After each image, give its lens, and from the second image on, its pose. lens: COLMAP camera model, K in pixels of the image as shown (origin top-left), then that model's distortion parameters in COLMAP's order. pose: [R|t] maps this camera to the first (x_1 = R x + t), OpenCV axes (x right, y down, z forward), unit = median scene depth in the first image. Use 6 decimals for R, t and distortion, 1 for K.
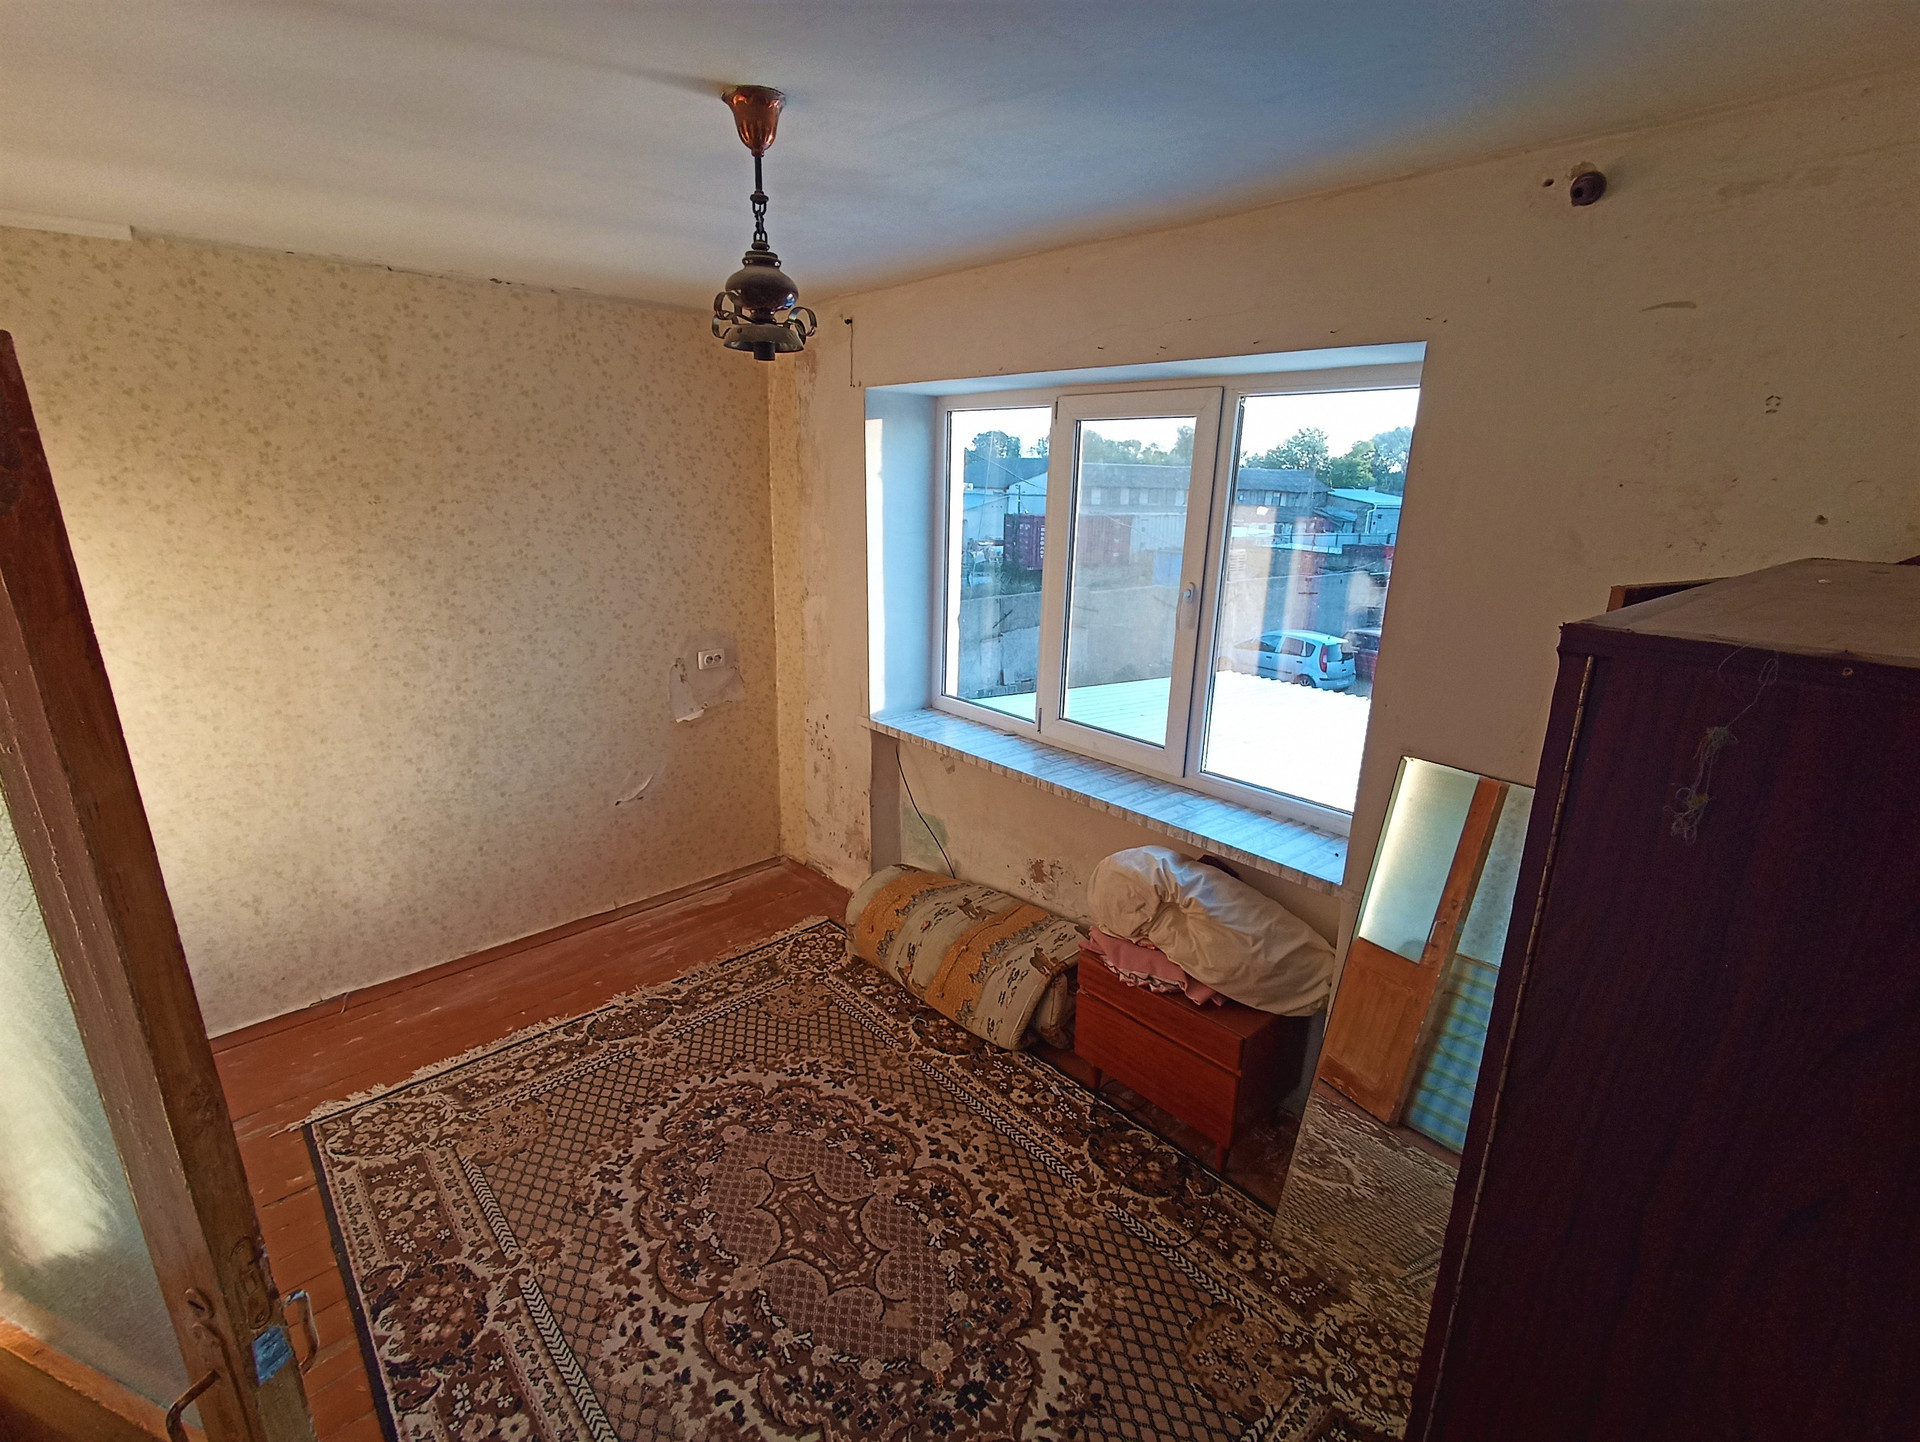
lens RADIAL K [[889.2, 0, 949.4], [0, 889.2, 722.0], [0, 0, 1]] dist [-0.006311, 0.000423]
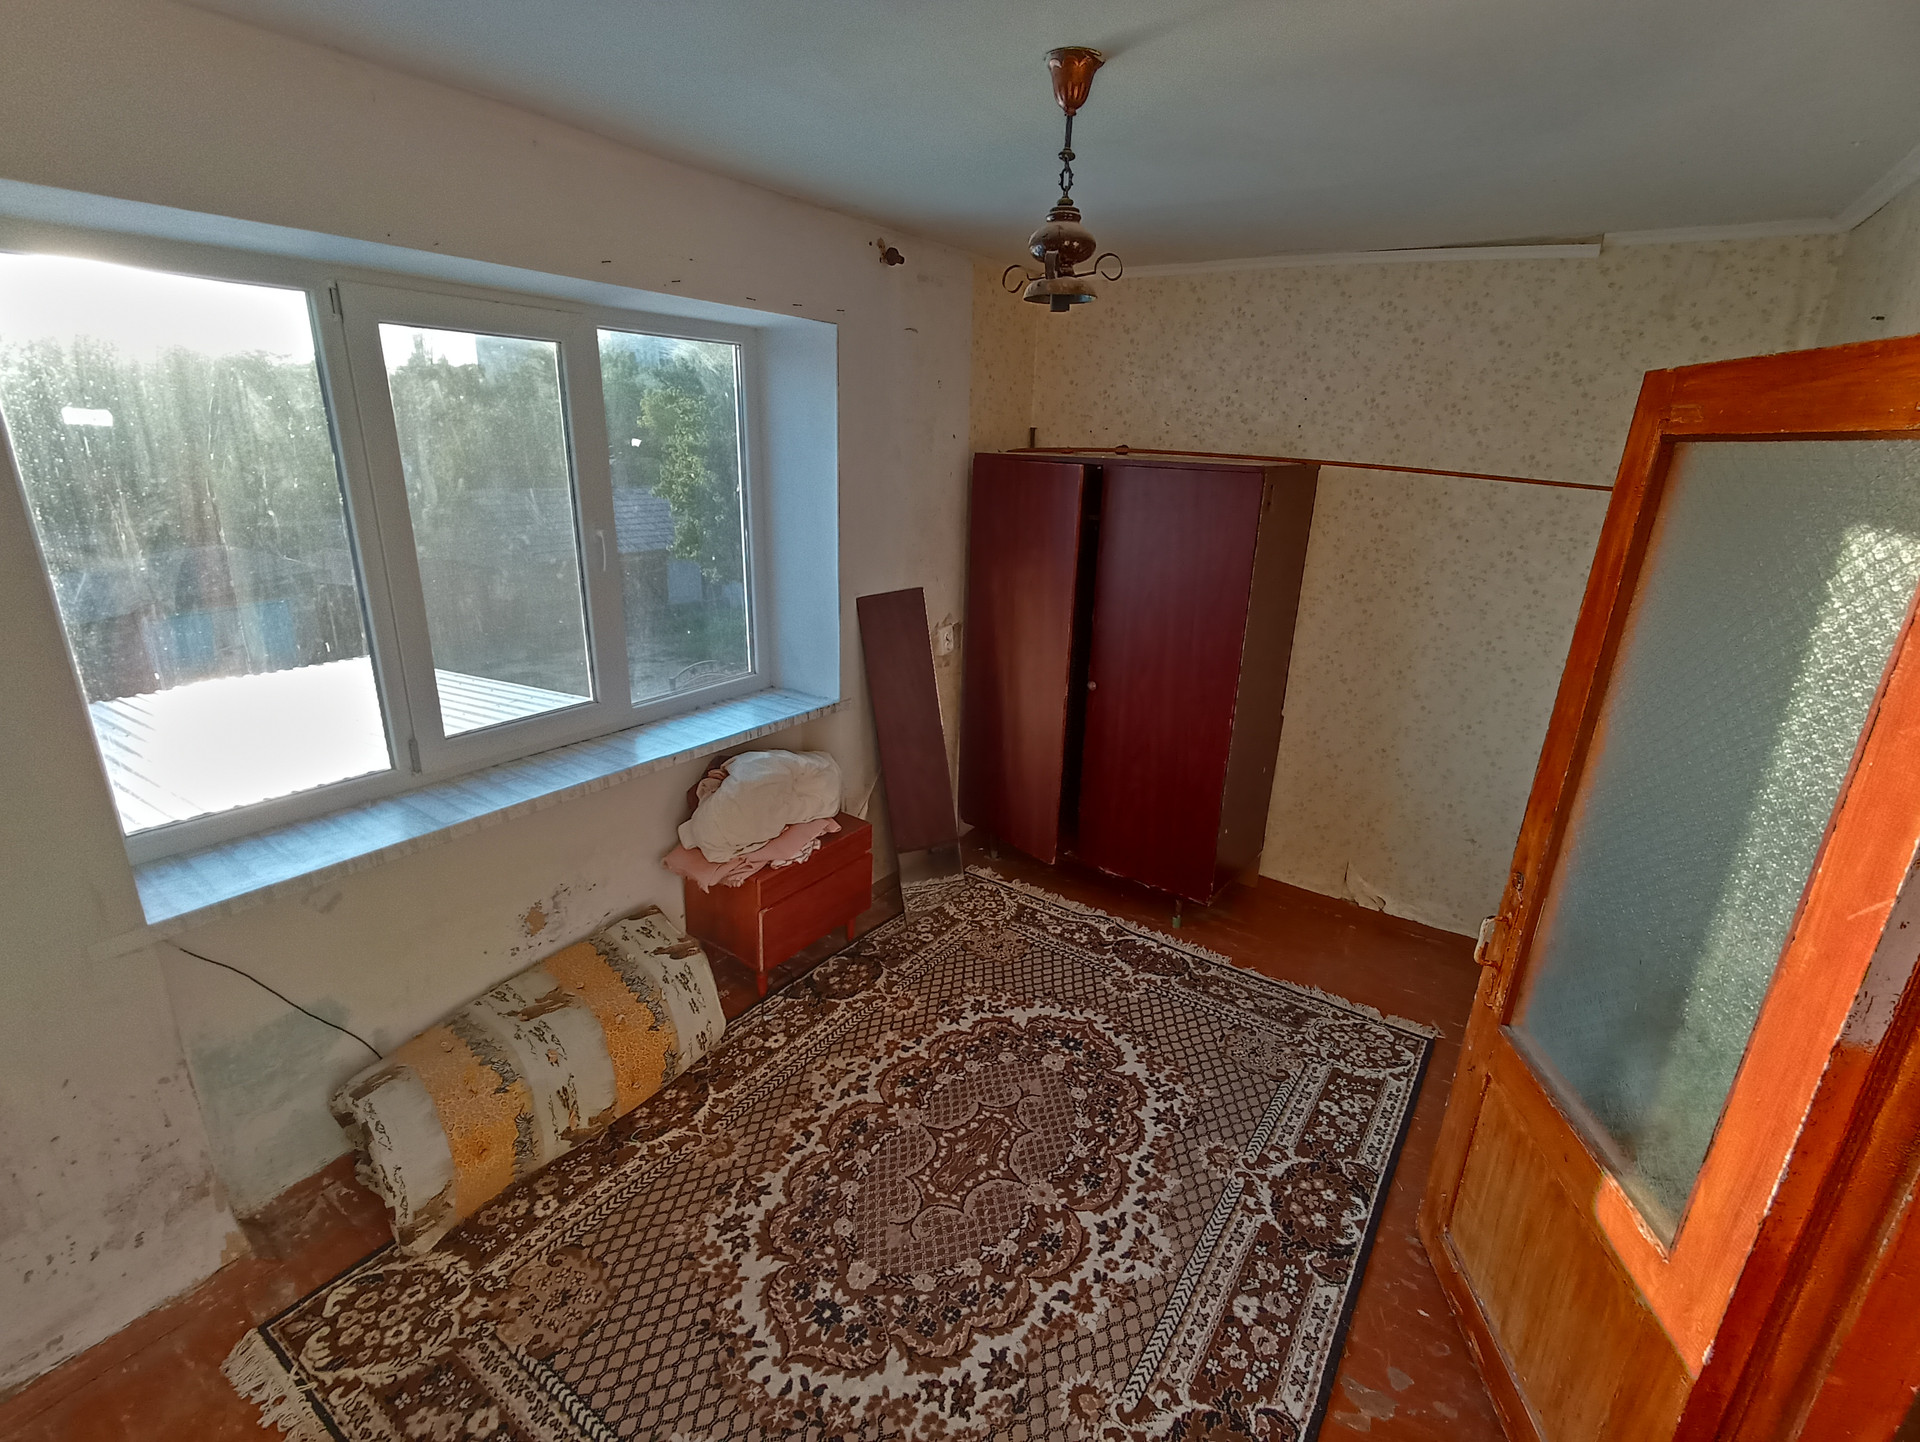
lens RADIAL K [[889.2, 0, 951.2], [0, 889.2, 729.2], [0, 0, 1]] dist [-0.006311, 0.000423]
pose [[-0.226897, -0.333535, 0.915026, -1.054667], [0.231108, 0.894255, 0.383271, -0.324417], [-0.946101, 0.298433, -0.125821, 1.133742]]
